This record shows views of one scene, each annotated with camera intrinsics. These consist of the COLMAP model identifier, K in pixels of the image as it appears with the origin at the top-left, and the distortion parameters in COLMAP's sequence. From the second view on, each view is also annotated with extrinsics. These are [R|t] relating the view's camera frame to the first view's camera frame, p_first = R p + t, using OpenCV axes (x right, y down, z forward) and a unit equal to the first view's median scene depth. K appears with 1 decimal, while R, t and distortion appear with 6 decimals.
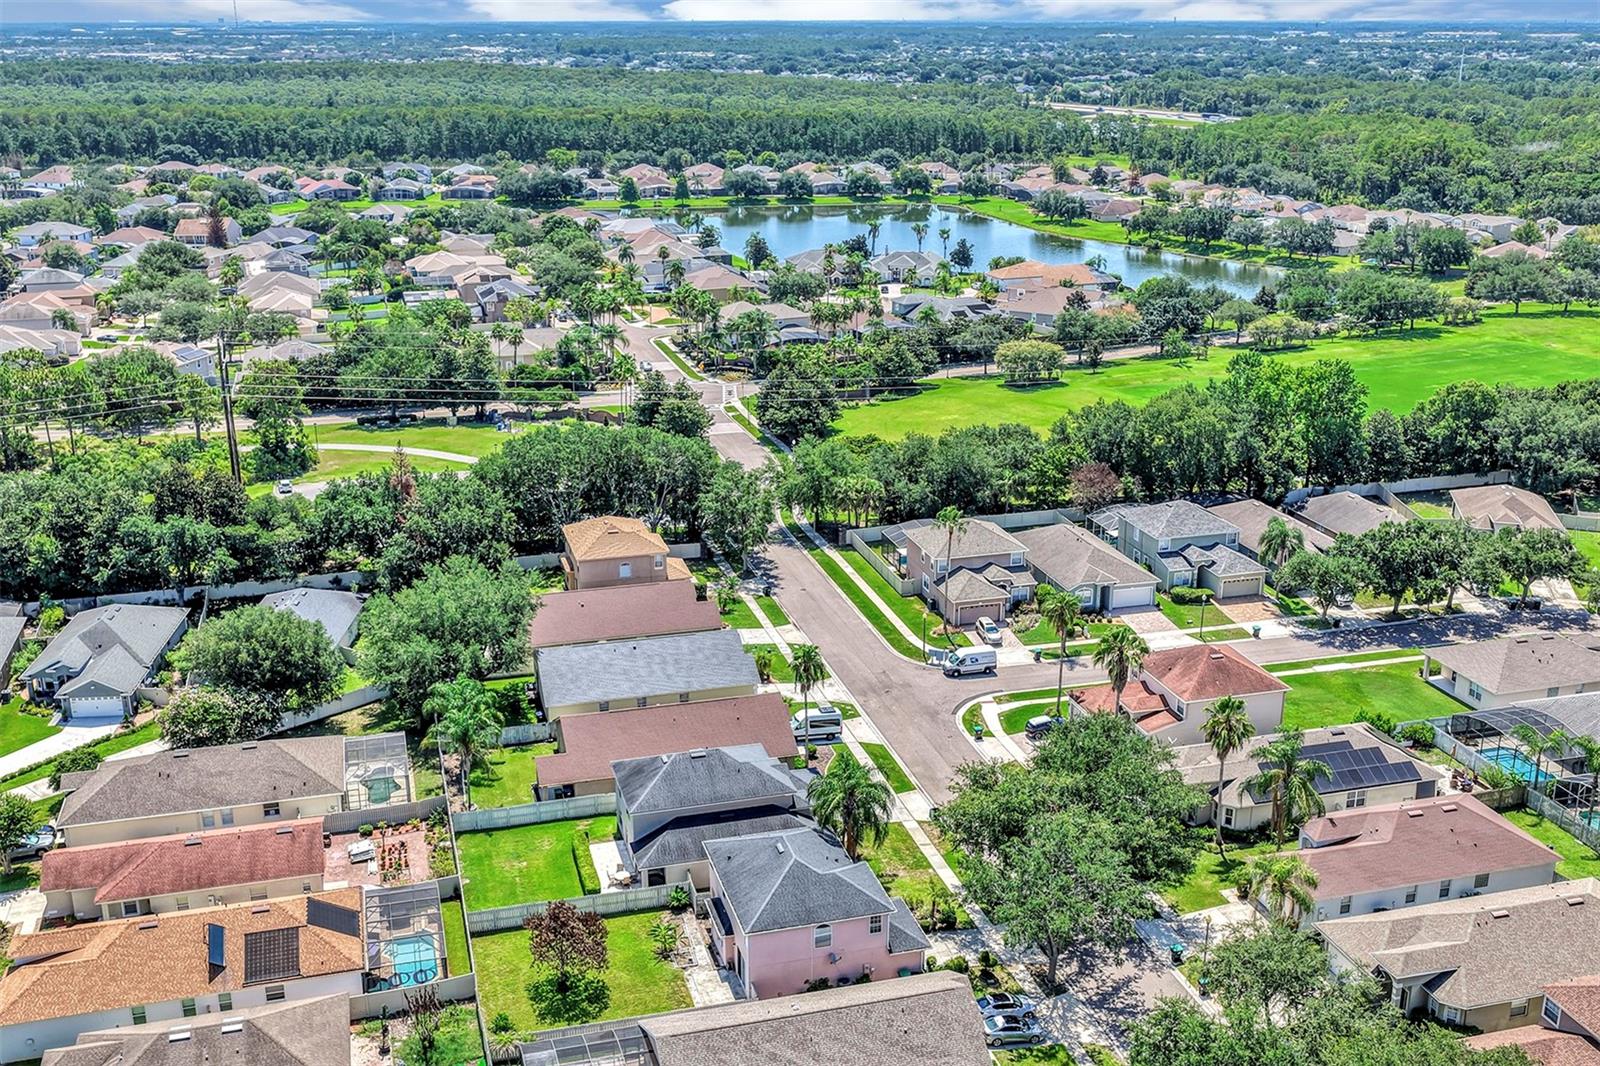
lens RADIAL K [[1604.6, 0, 800.0], [0, 1604.6, 533.0], [0, 0, 1]] dist [-0.015687, 0.035027]
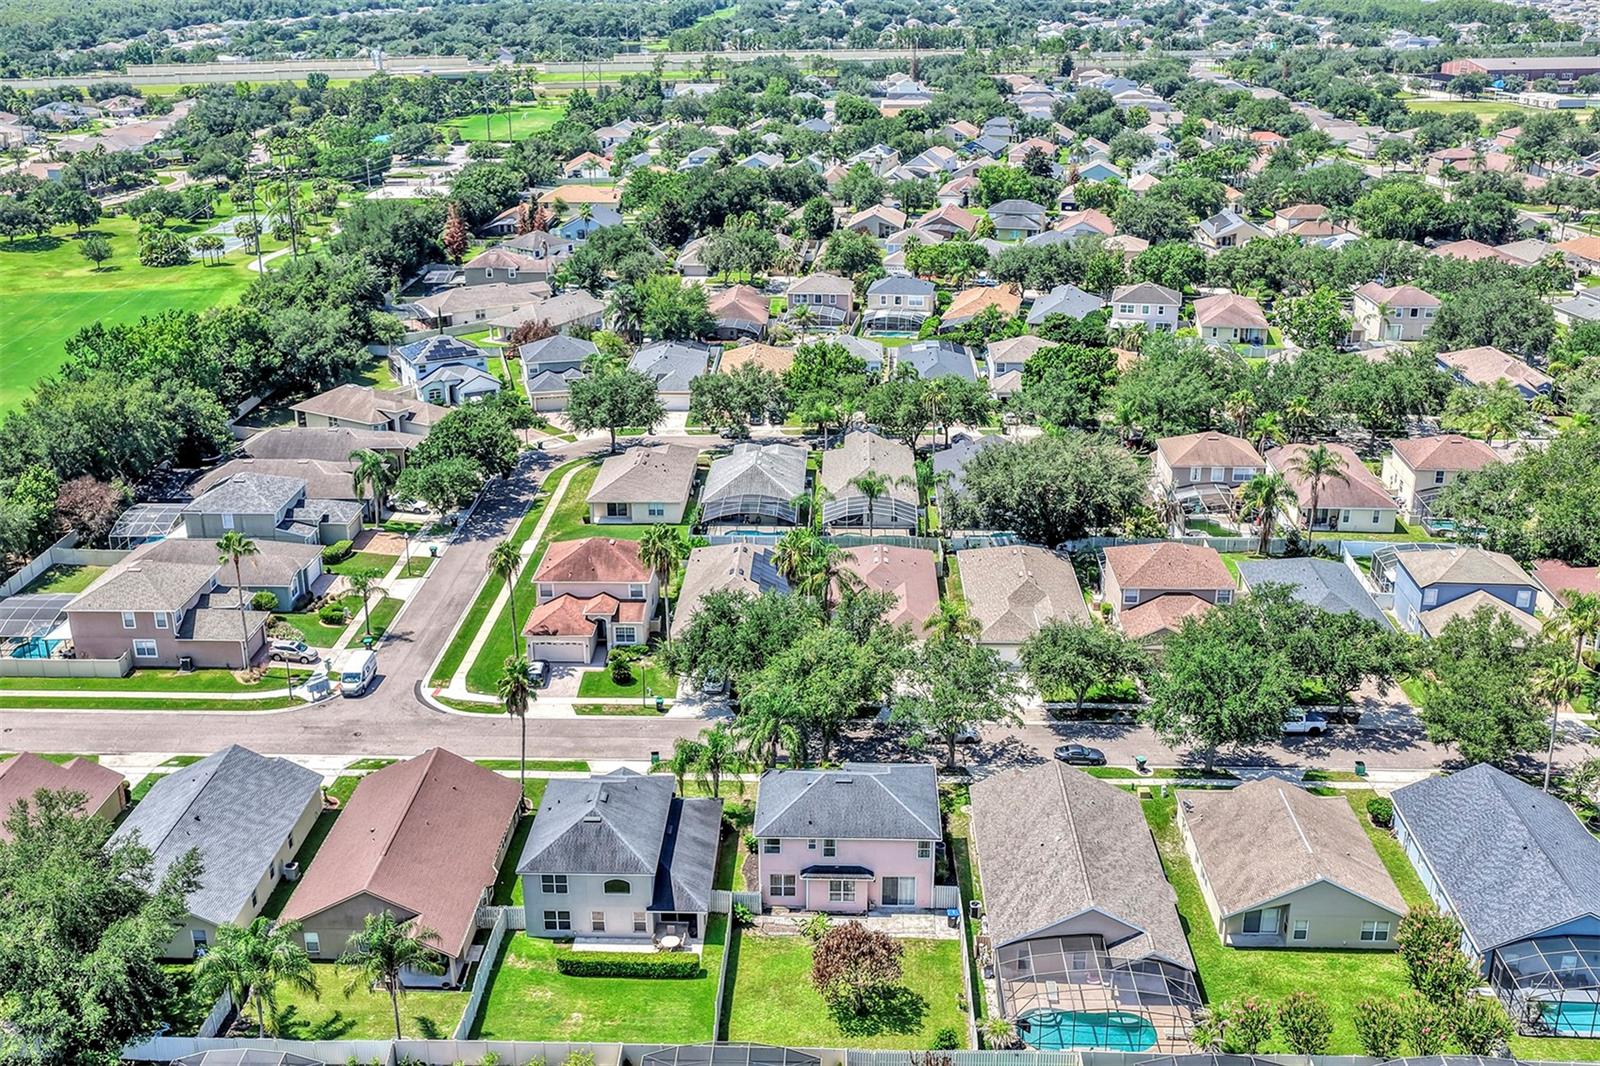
lens RADIAL K [[1604.6, 0, 800.0], [0, 1604.6, 533.0], [0, 0, 1]] dist [-0.015687, 0.035027]
pose [[0.298462, -0.329965, 0.895569, -0.449738], [0.297841, 0.923677, 0.241062, -0.102099], [-0.906759, 0.194790, 0.373959, 0.319573]]
